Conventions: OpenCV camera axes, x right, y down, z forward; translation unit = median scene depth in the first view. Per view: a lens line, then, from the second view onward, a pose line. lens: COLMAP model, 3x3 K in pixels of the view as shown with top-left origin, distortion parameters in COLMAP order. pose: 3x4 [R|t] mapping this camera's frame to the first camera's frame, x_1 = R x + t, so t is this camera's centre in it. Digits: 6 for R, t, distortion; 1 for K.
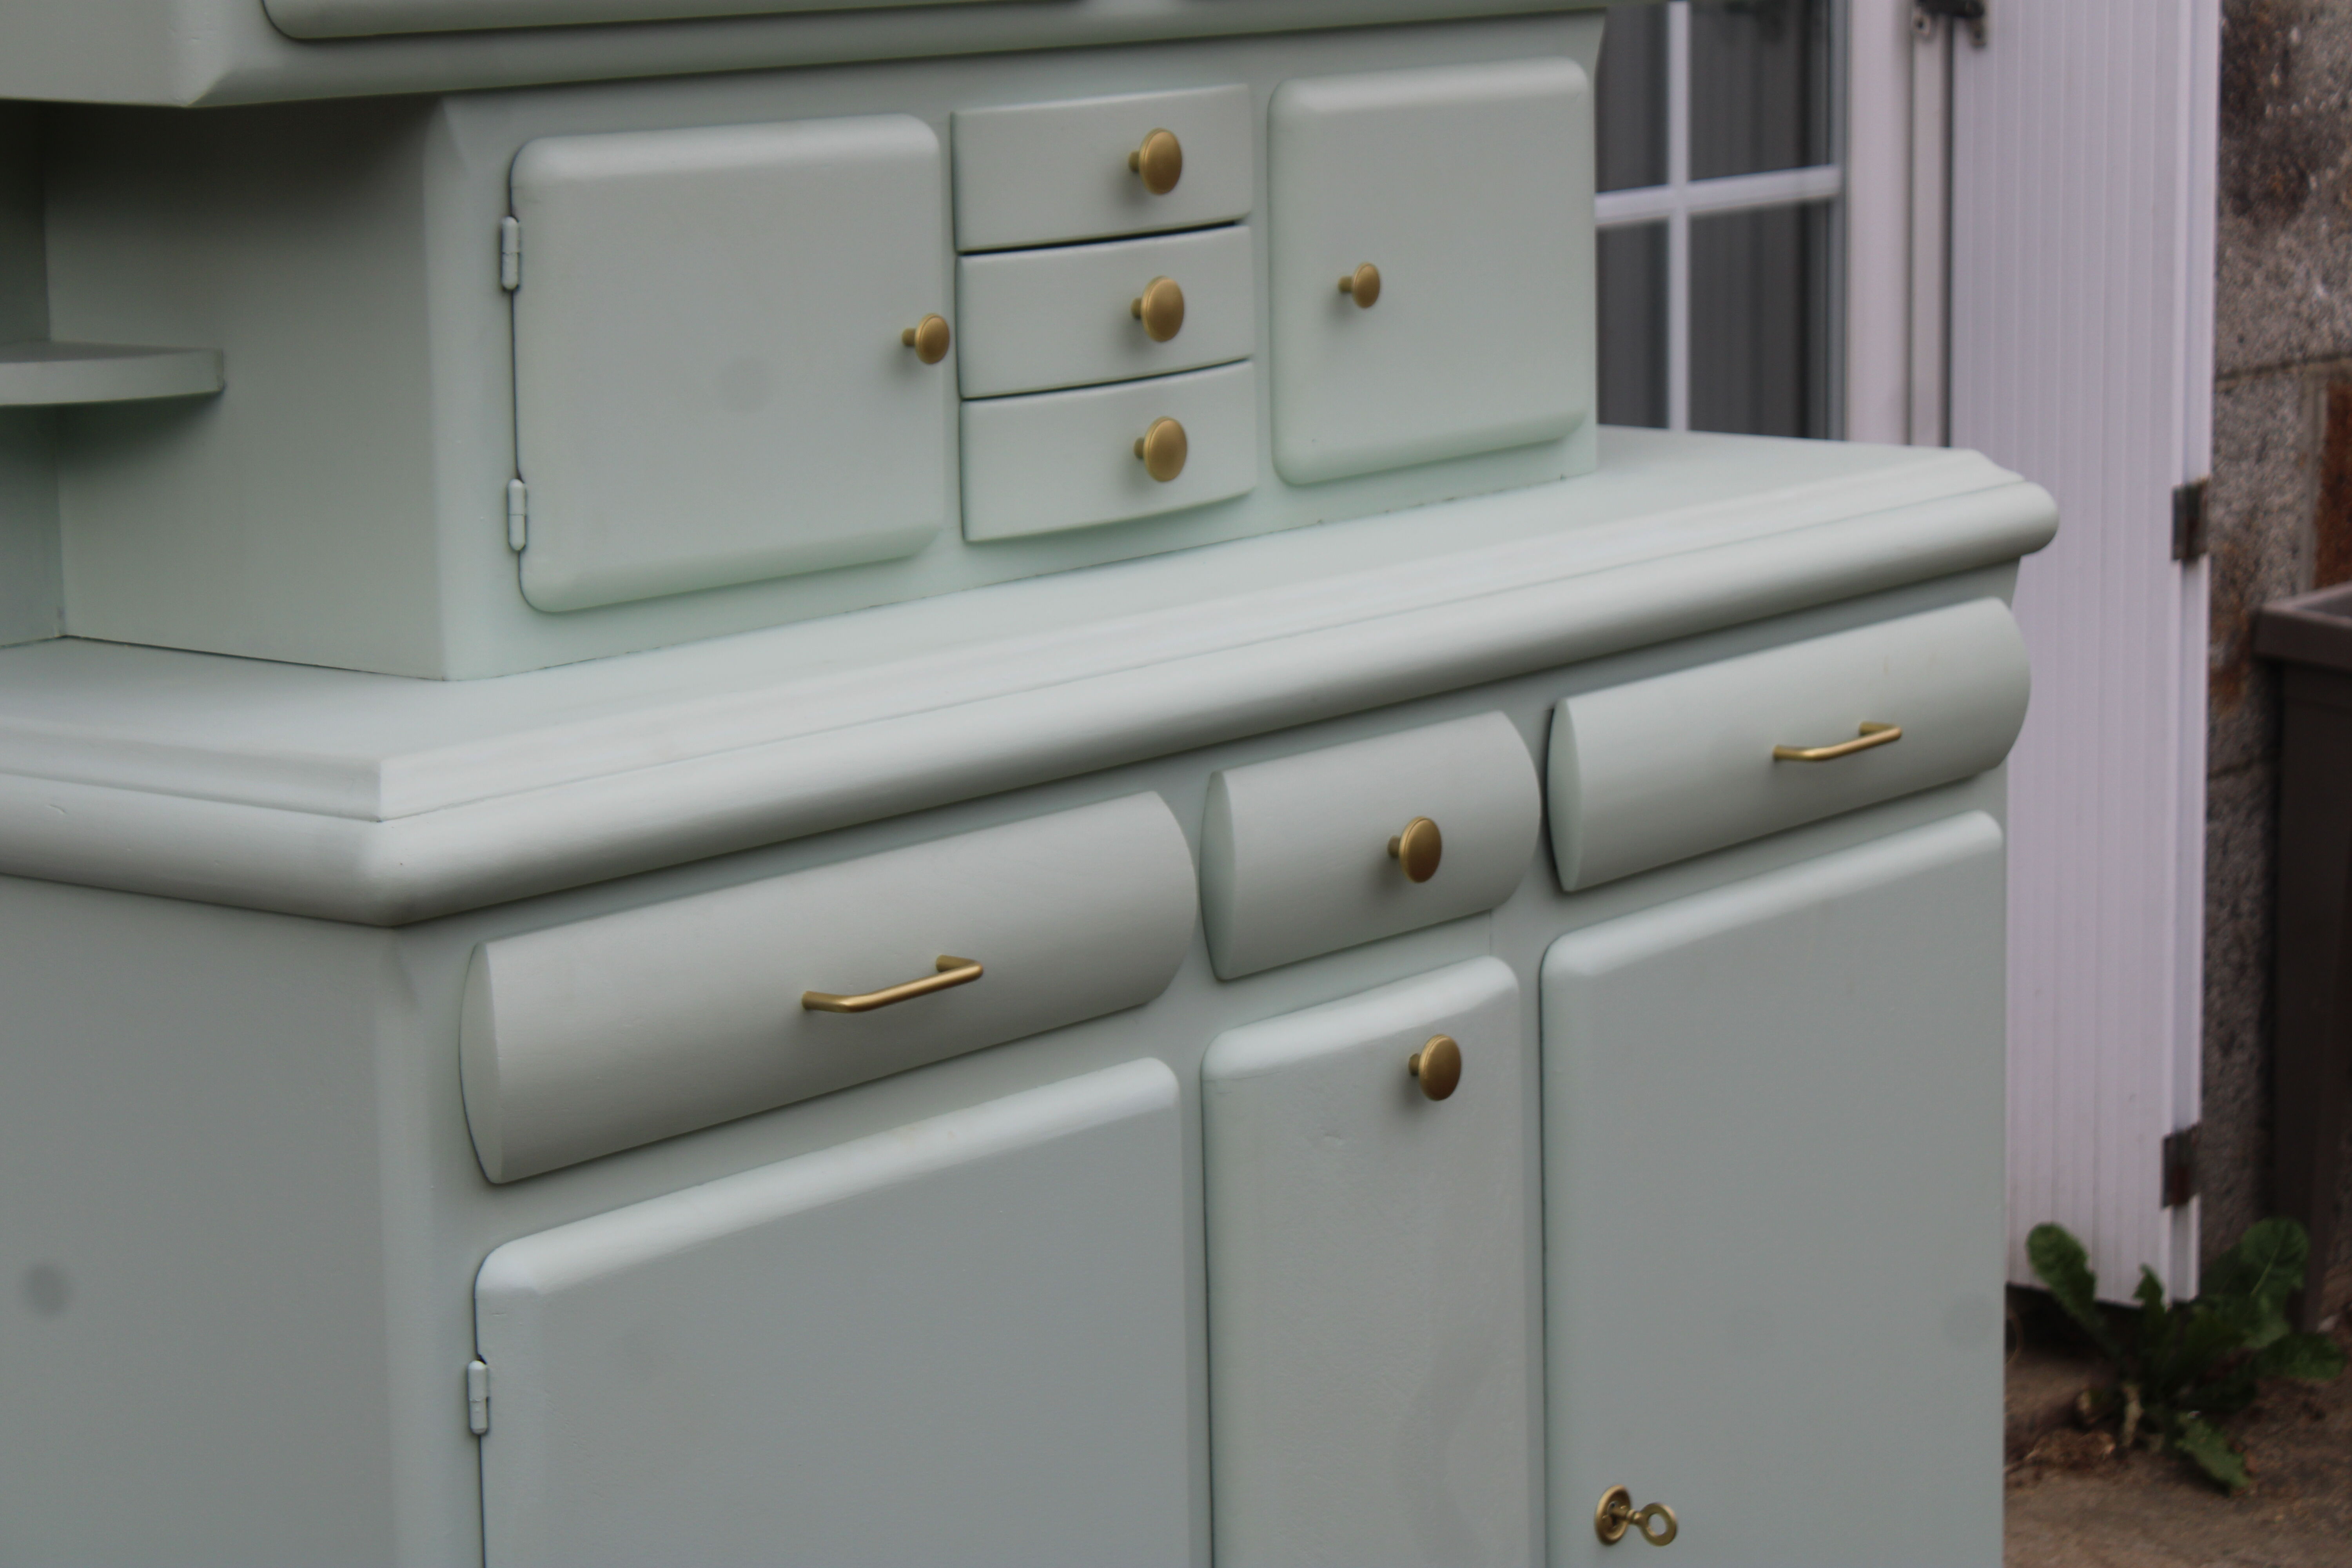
lens RADIAL K [[5591.9, 0, 1161.3], [0, 5591.9, 764.8], [0, 0, 1]] dist [0.063073, 0.345566]
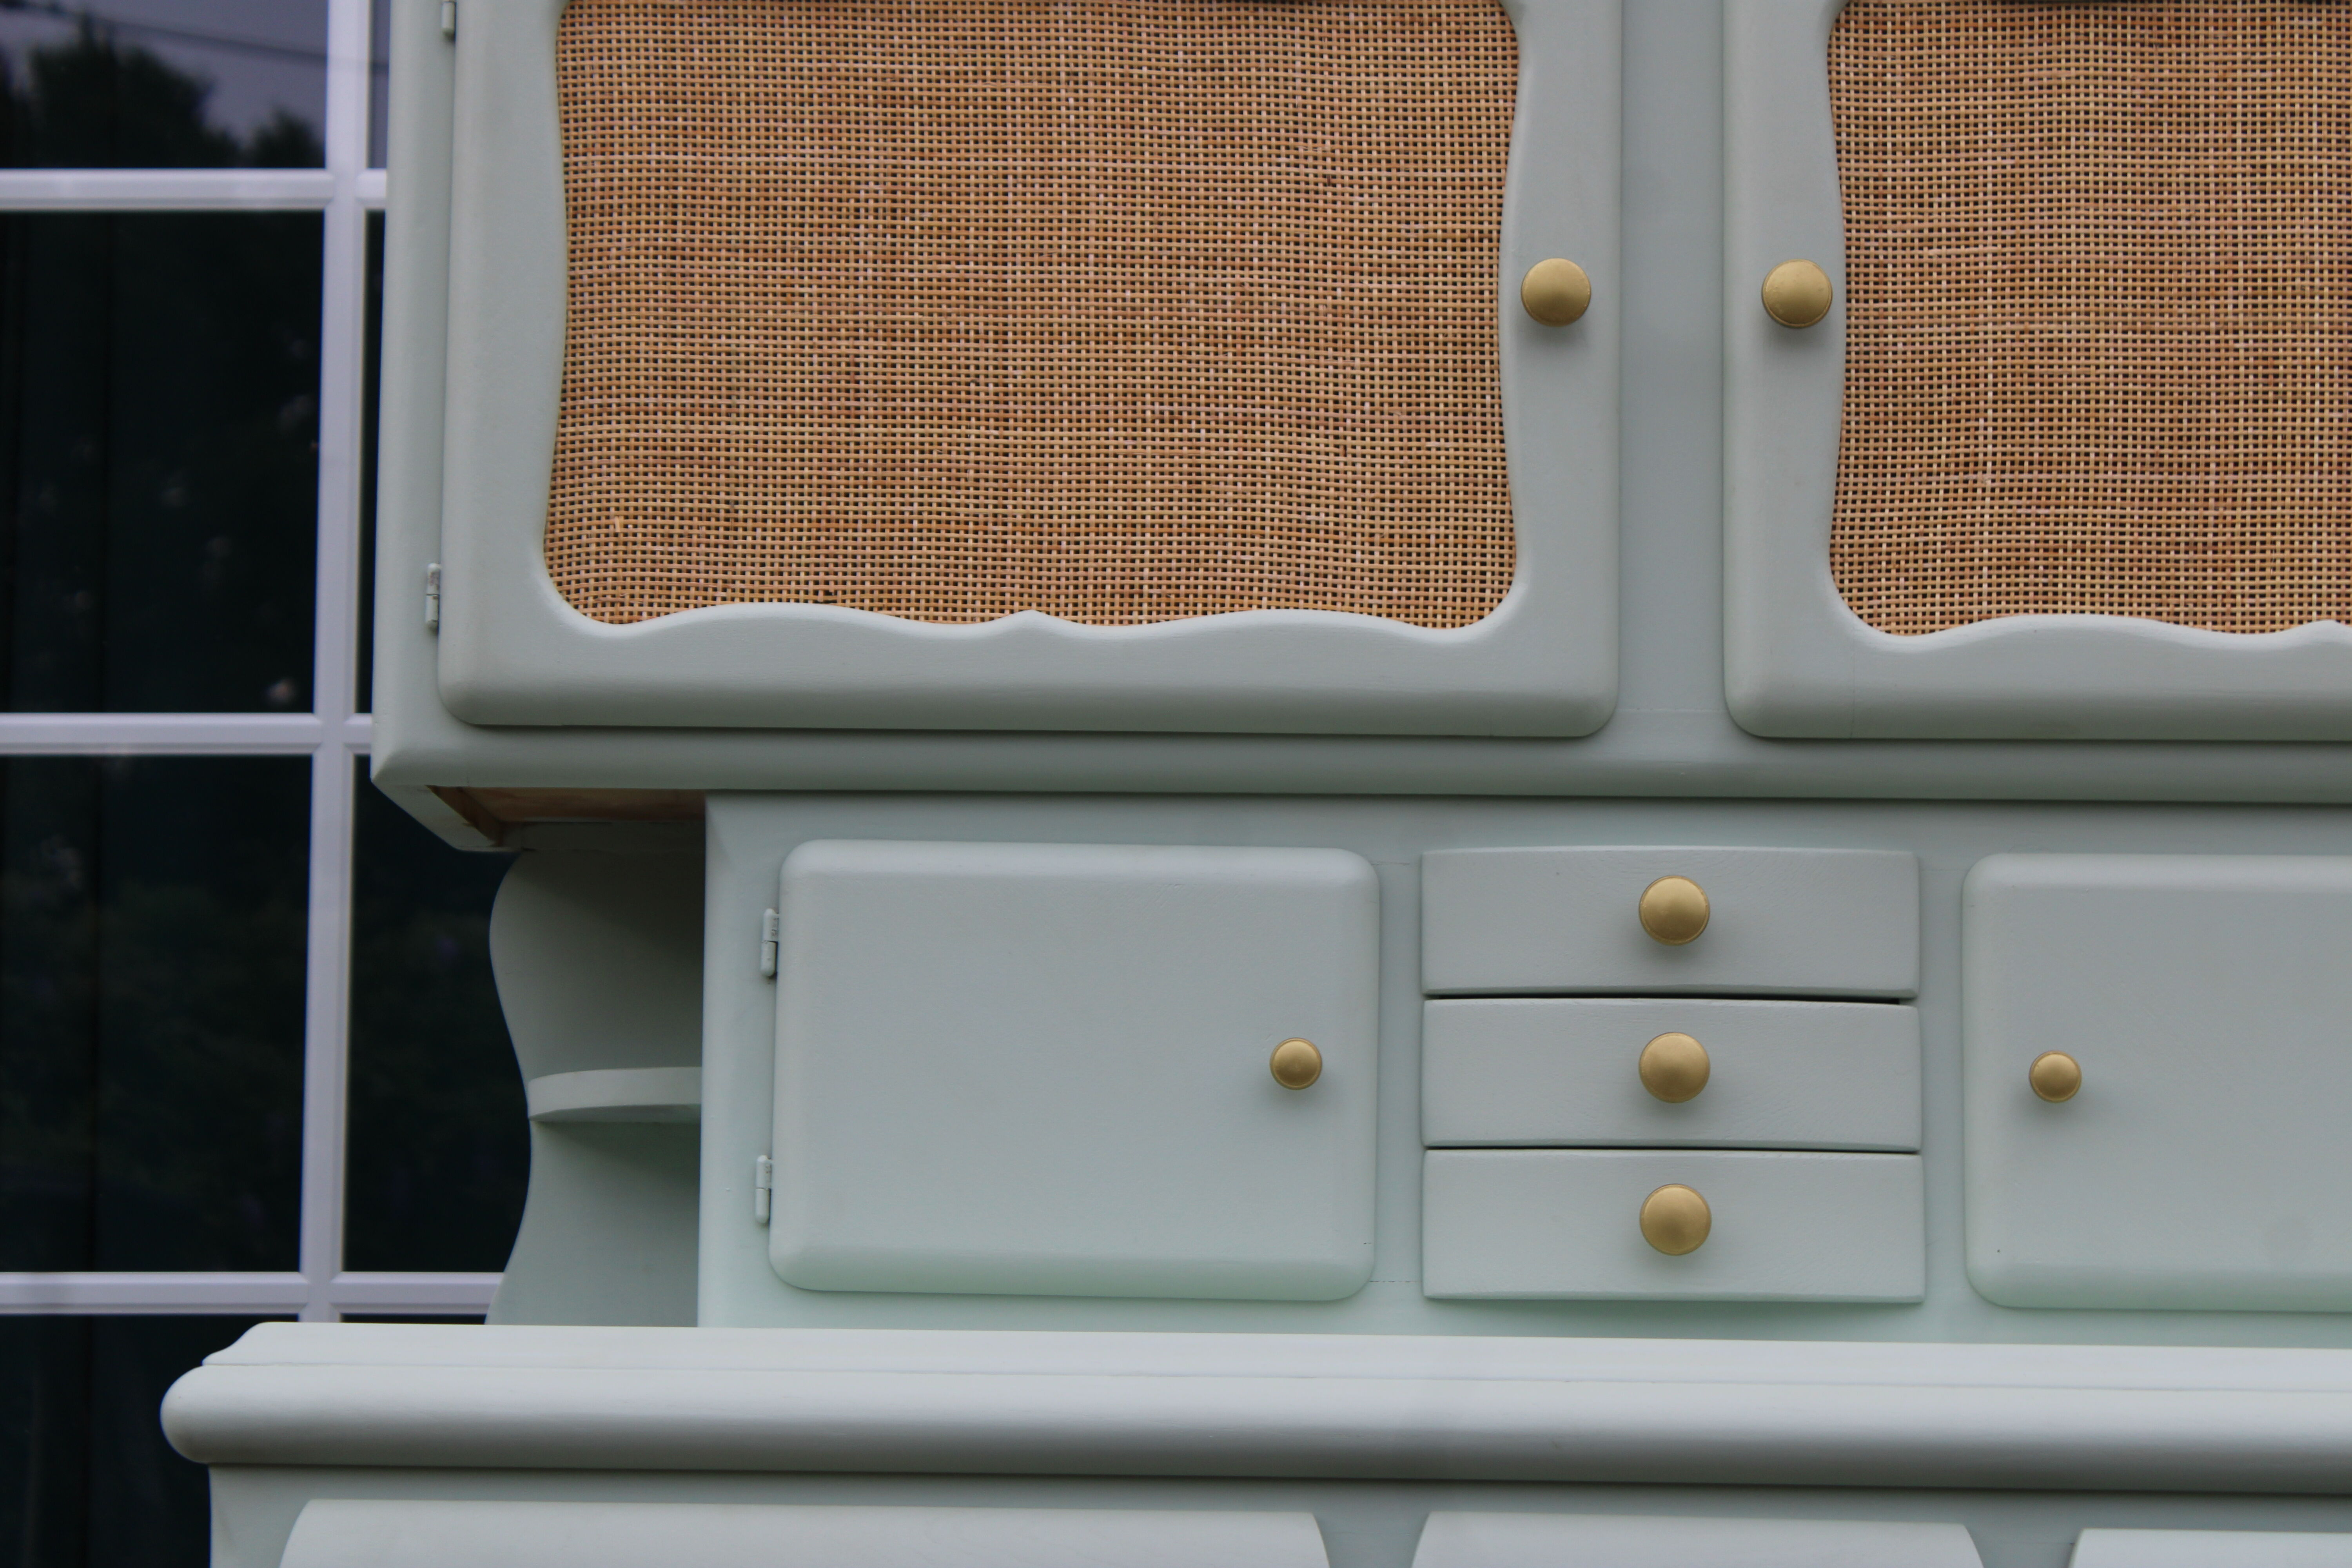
lens RADIAL K [[5591.9, 0, 1161.3], [0, 5591.9, 764.8], [0, 0, 1]] dist [0.063073, 0.345566]
pose [[0.603361, -0.085461, -0.792876, 0.512538], [-0.156728, 0.962143, -0.222972, 0.067565], [0.781916, 0.258798, 0.567126, 0.291438]]
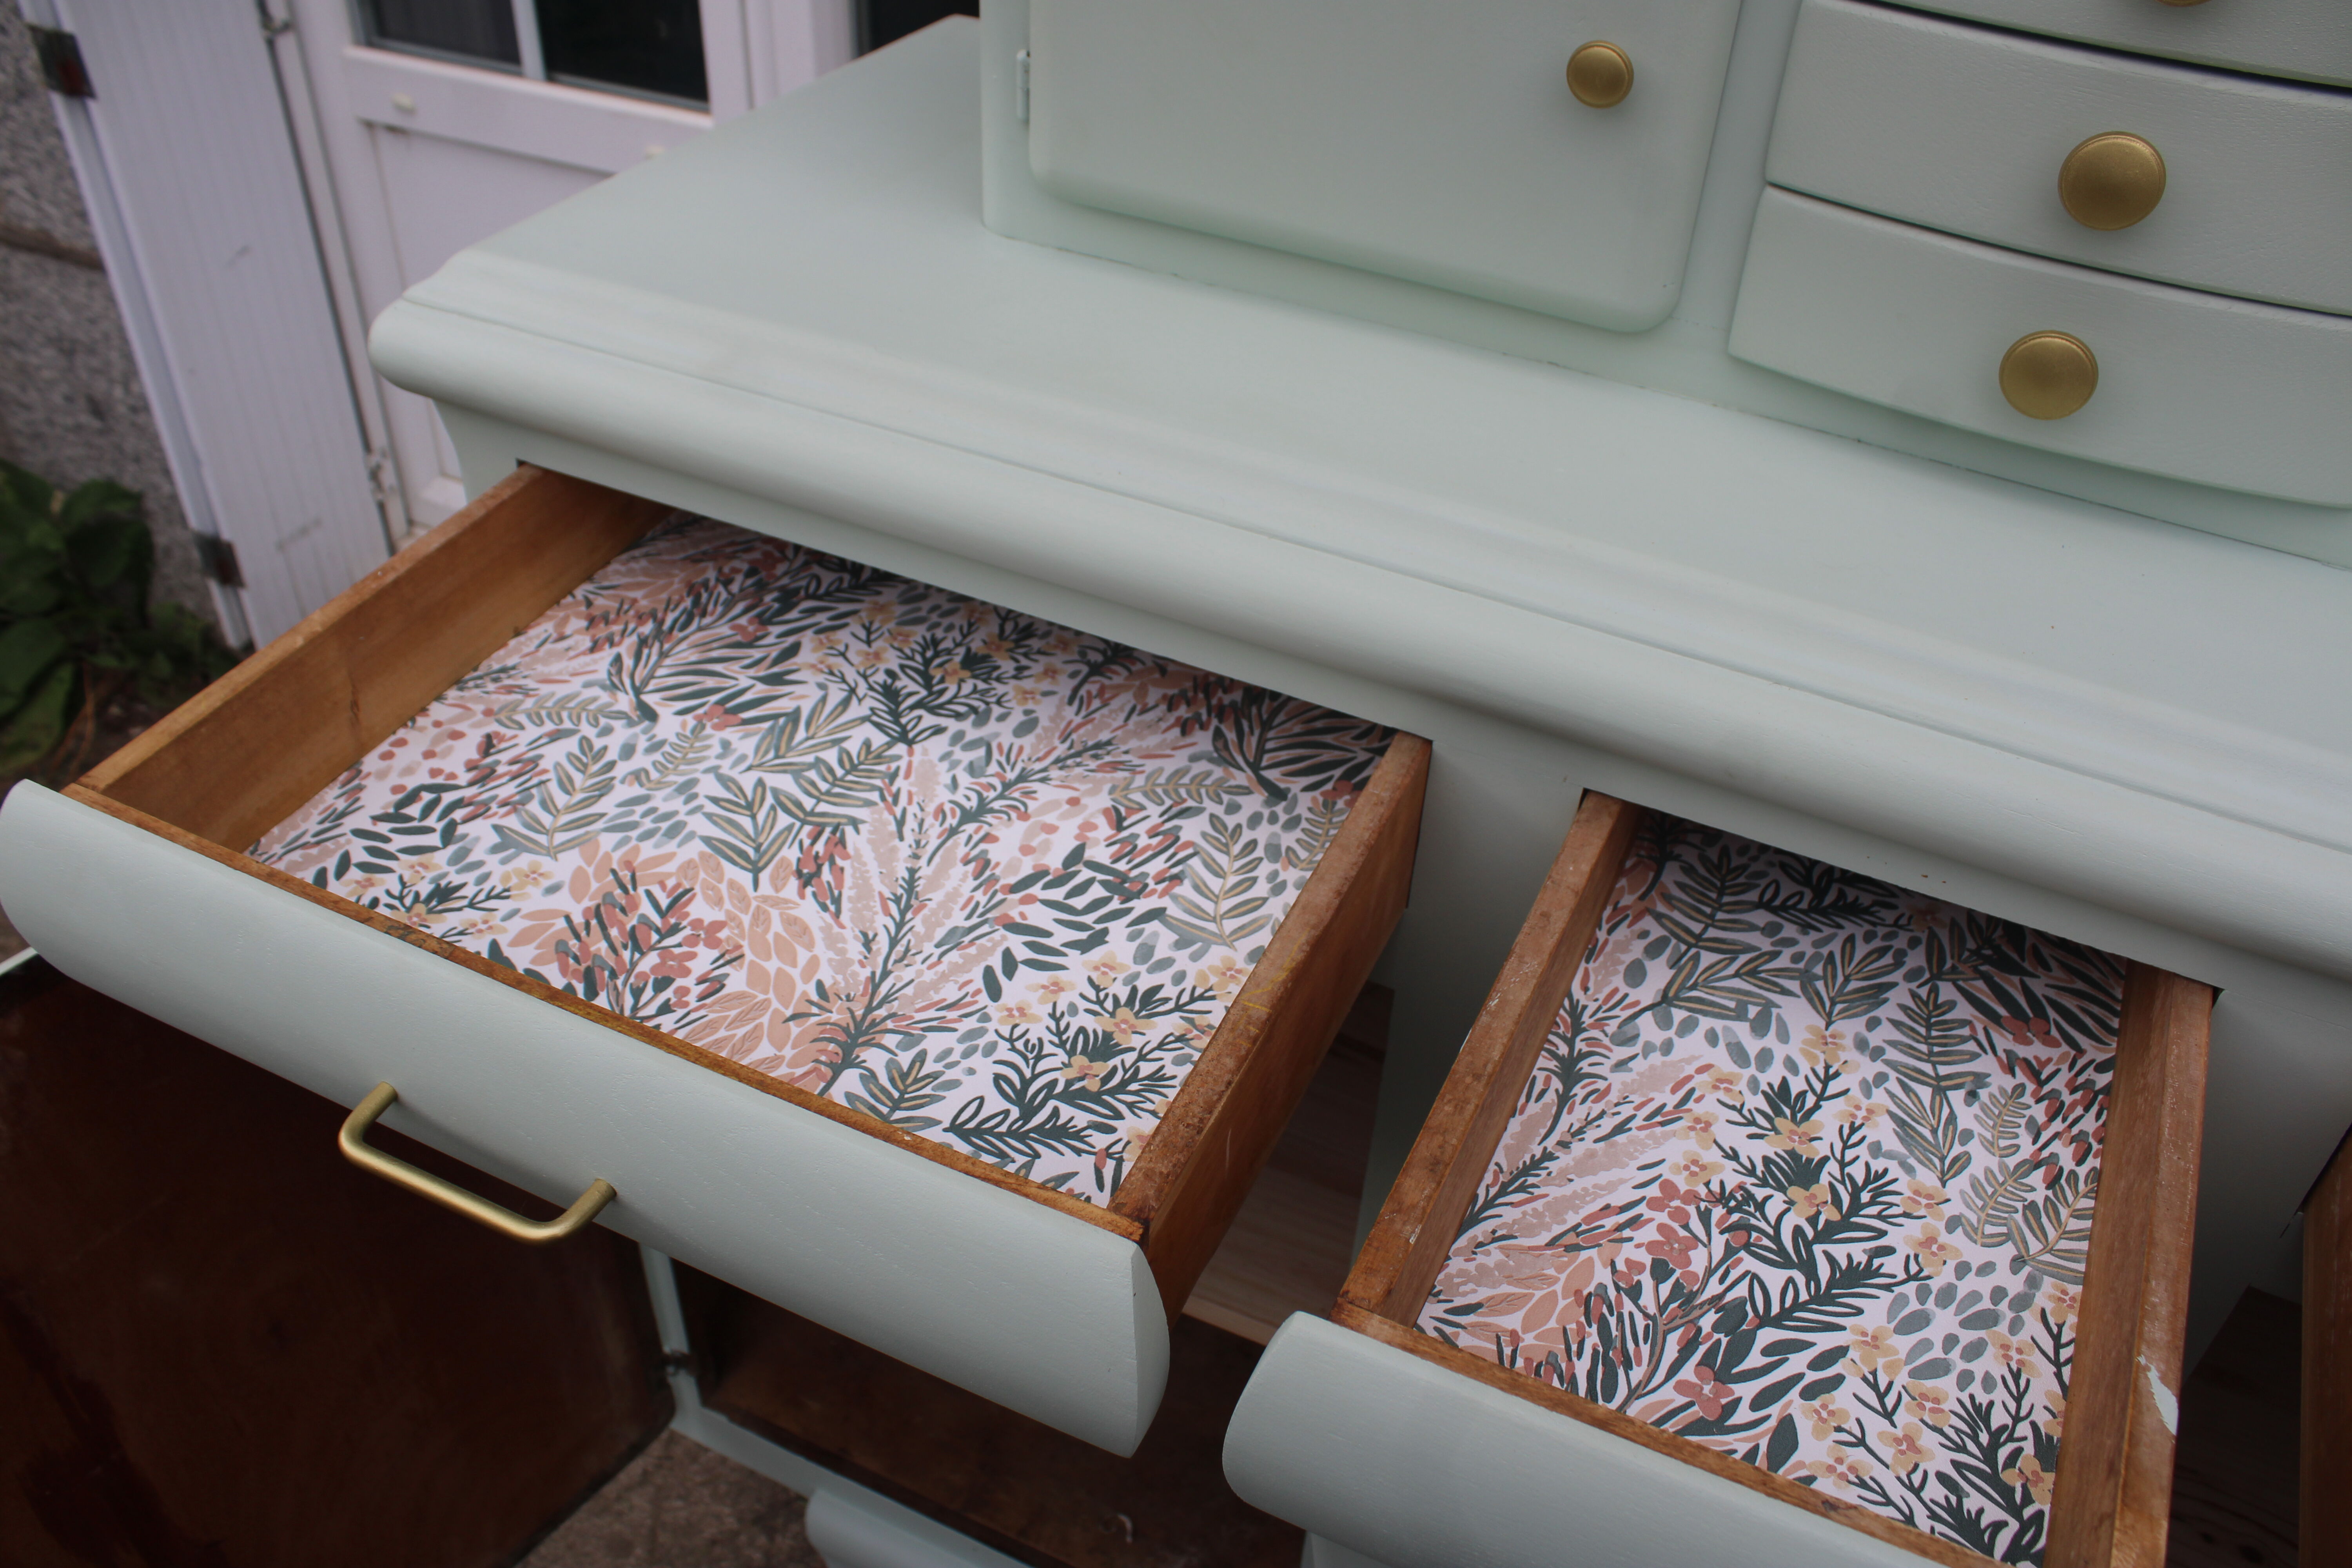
lens RADIAL K [[1905.3, 0, 1185.4], [0, 1905.3, 779.6], [0, 0, 1]] dist [-0.161187, 0.138126]
pose [[0.225614, 0.621298, -0.750392, 0.136600], [-0.215098, 0.783010, 0.583633, -0.095533], [0.950174, 0.029732, 0.310298, 0.616755]]
